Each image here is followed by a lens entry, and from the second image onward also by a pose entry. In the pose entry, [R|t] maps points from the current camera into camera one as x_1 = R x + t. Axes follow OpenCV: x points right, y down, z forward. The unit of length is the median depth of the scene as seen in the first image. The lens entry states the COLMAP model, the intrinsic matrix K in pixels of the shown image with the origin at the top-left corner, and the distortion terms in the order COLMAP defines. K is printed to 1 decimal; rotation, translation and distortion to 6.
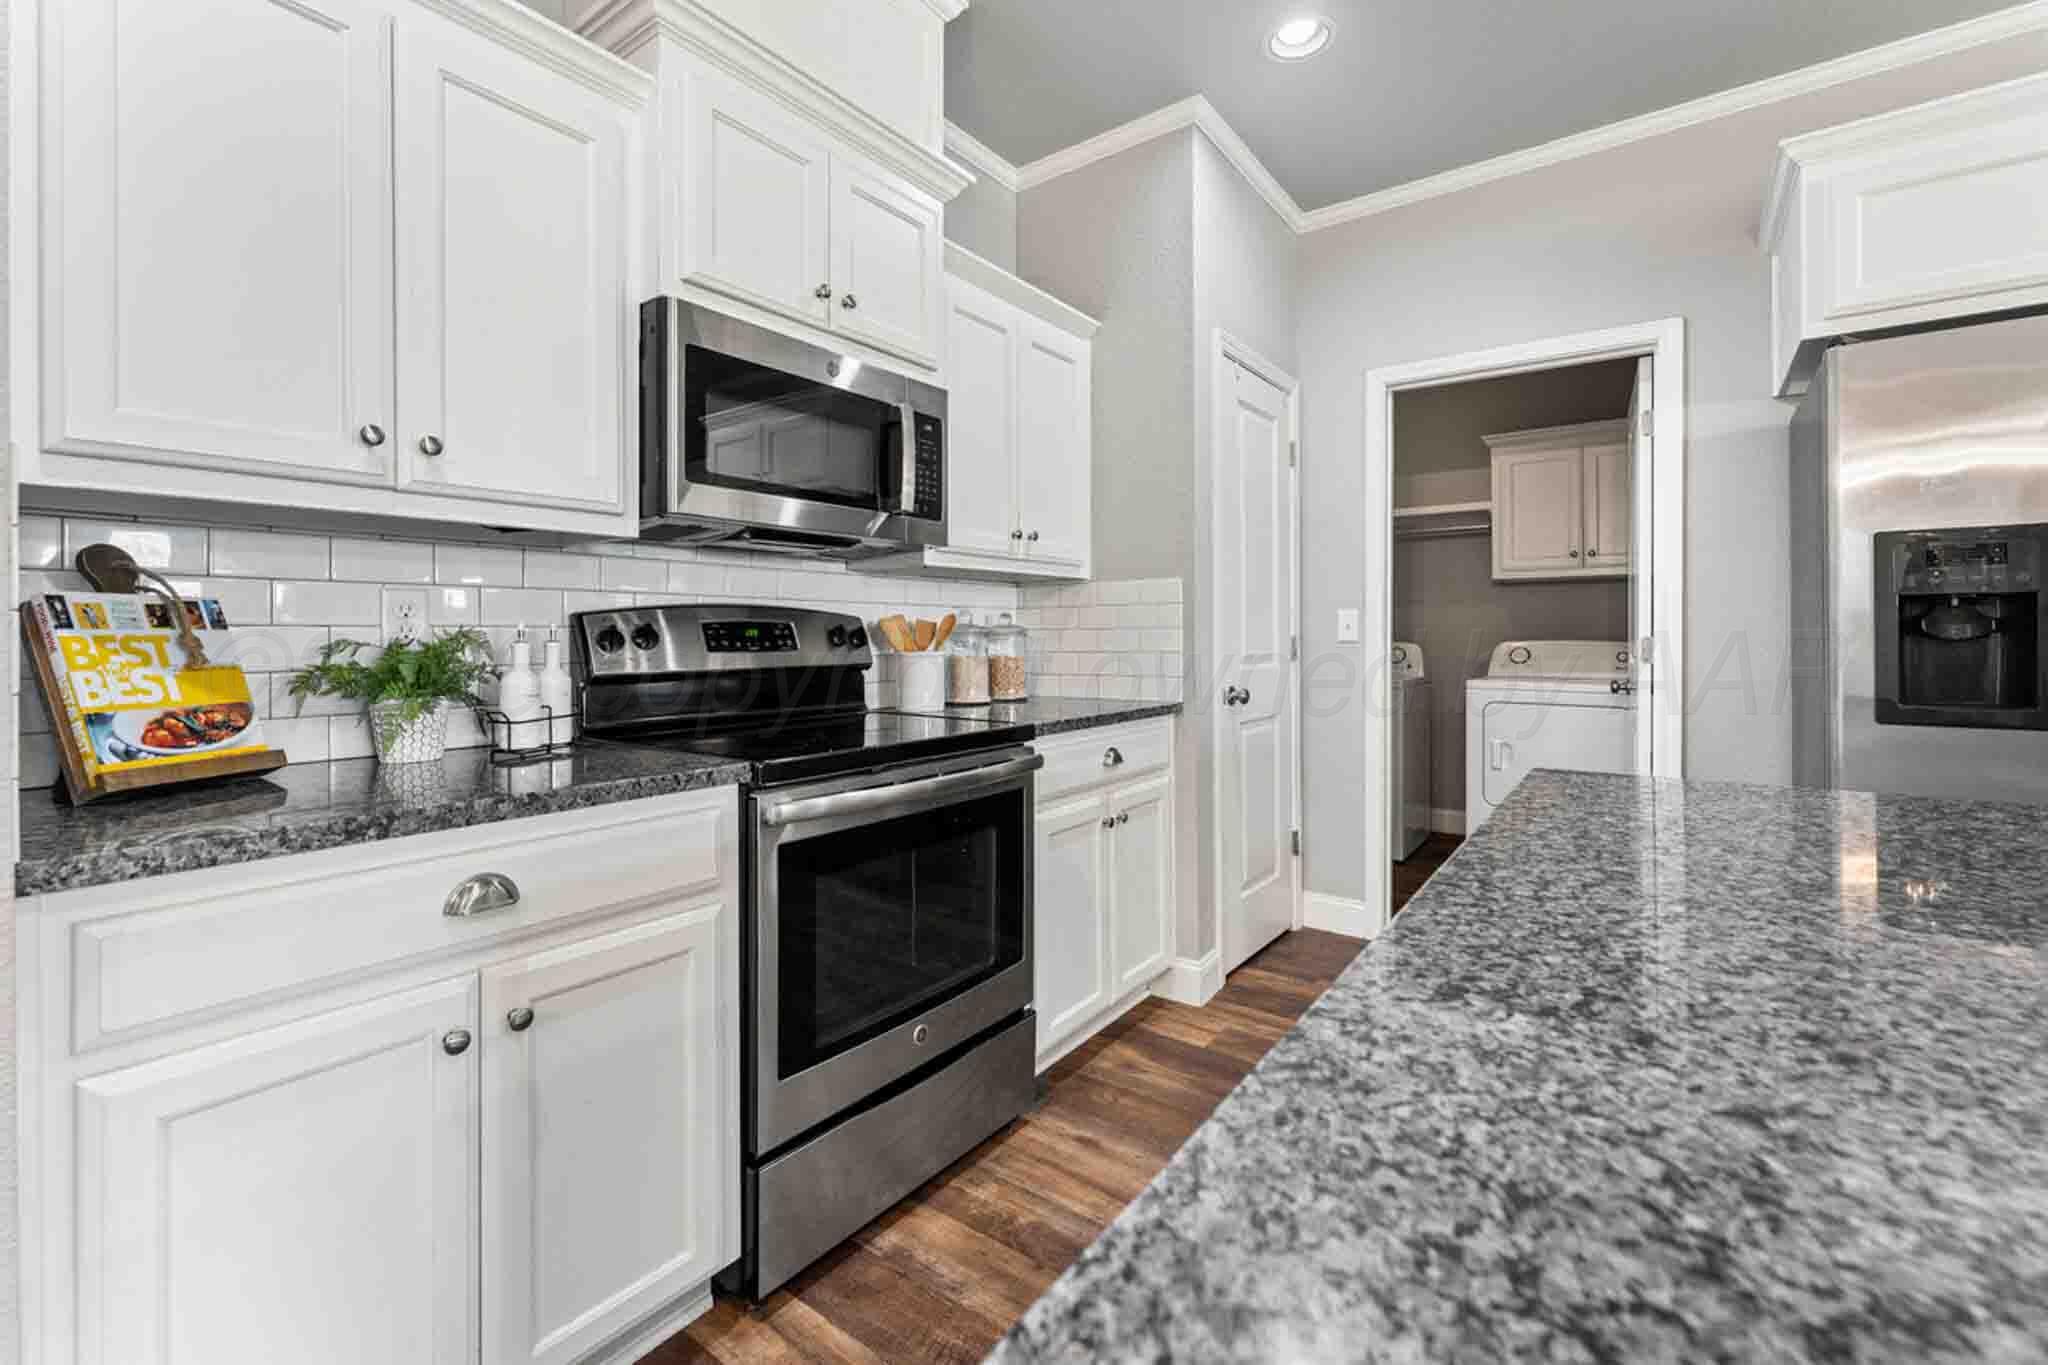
lens RADIAL K [[854.6, 0, 1027.9], [0, 854.6, 635.7], [0, 0, 1]] dist [0.001994, -0.000225]
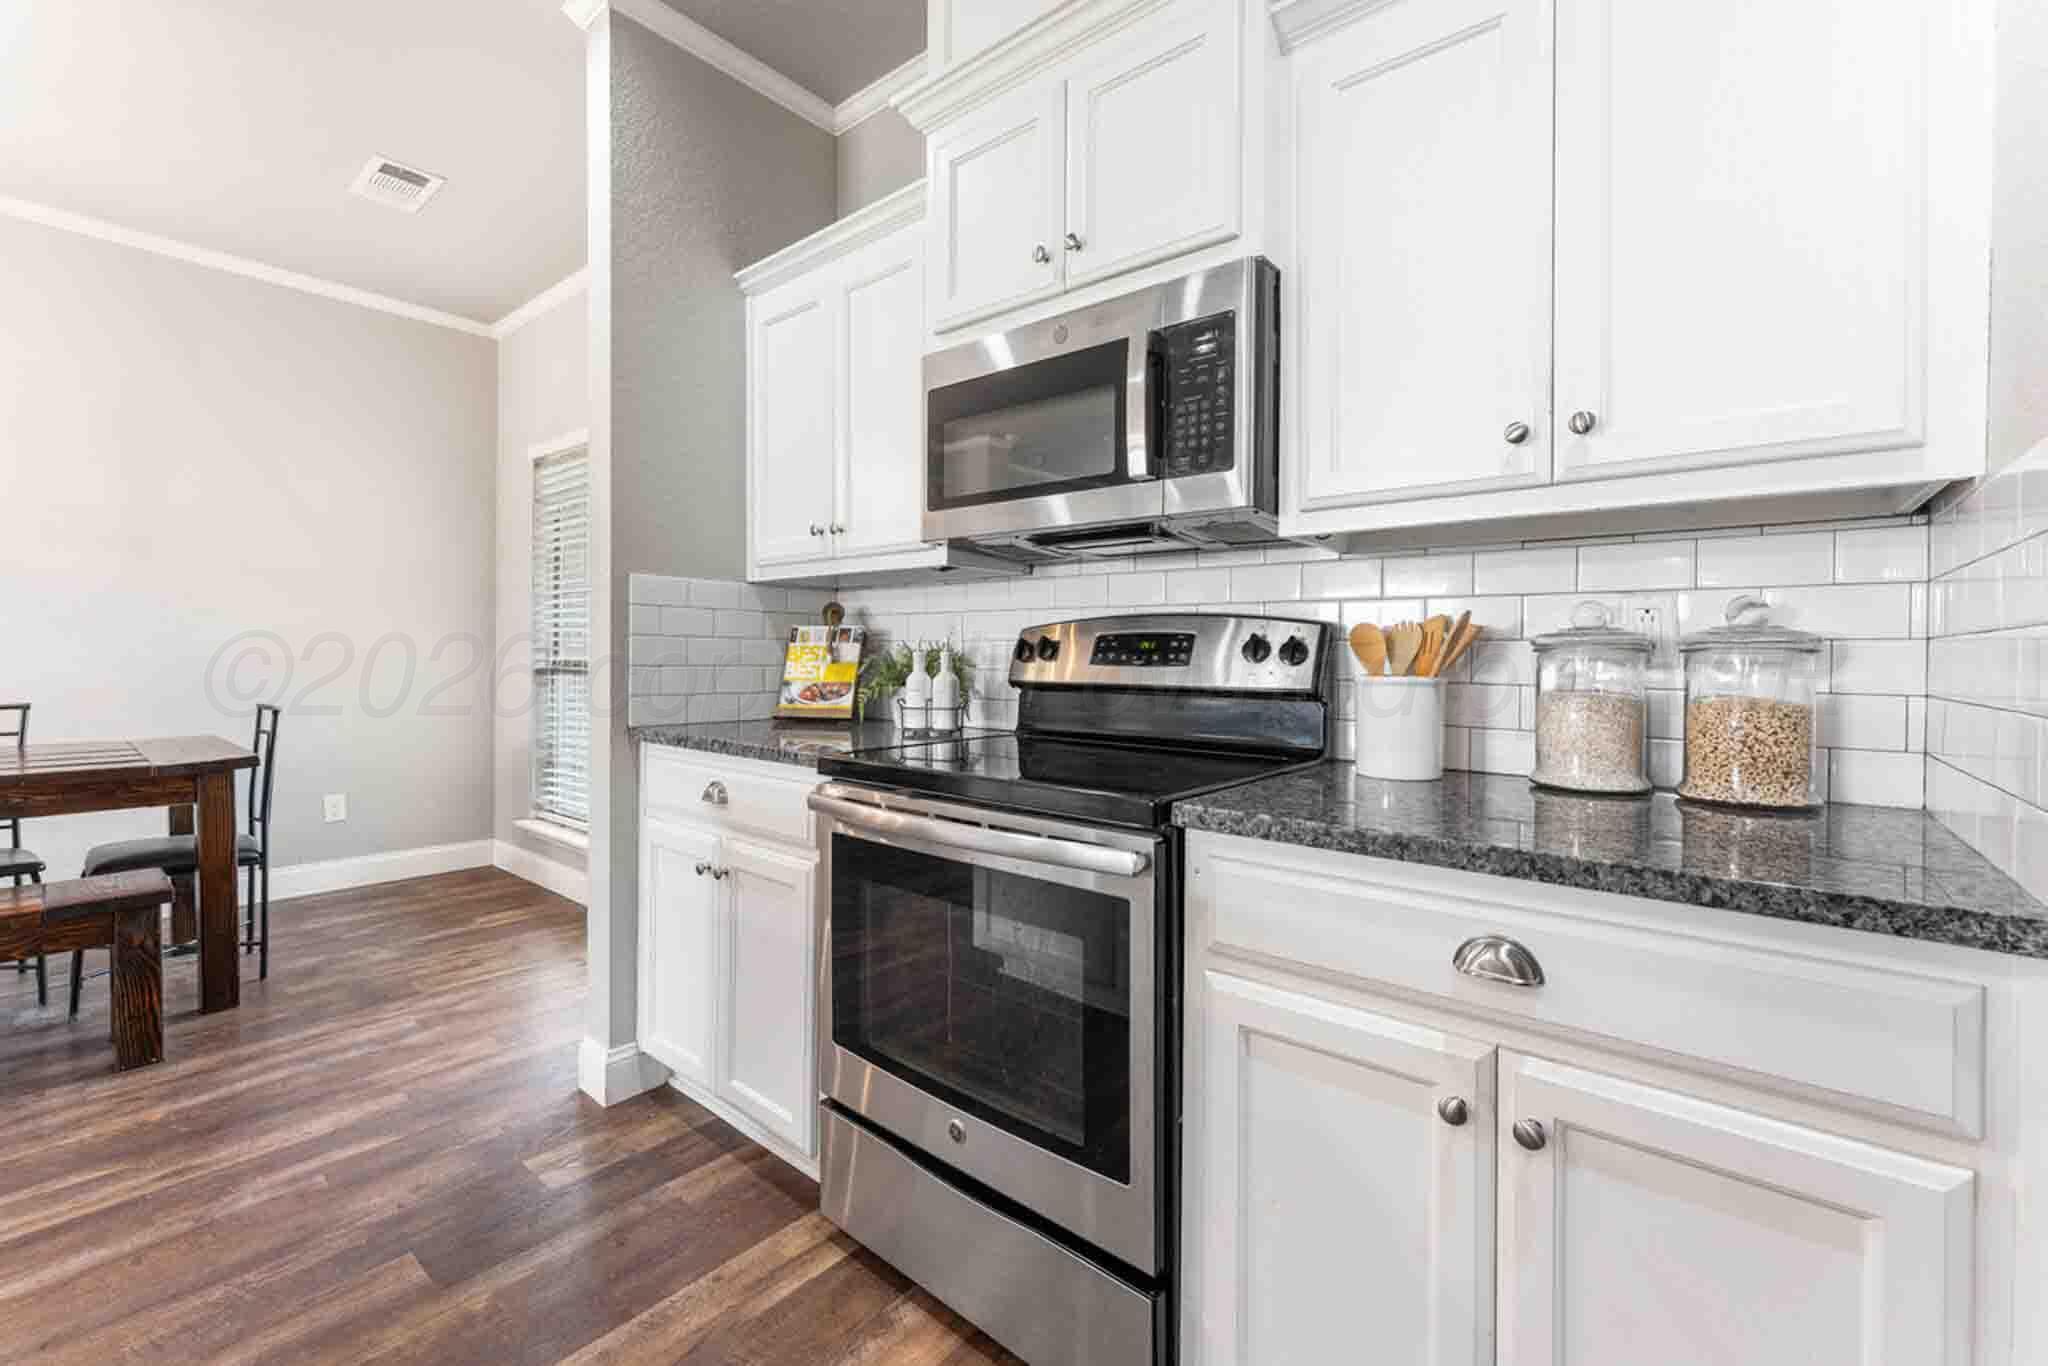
lens RADIAL K [[854.6, 0, 1005.4], [0, 854.6, 652.4], [0, 0, 1]] dist [0.001994, -0.000225]
pose [[-0.057010, 0.010504, -0.998318, 0.562374], [-0.002894, 0.999939, 0.010686, -0.004160], [0.998369, 0.003498, -0.056976, 0.888883]]
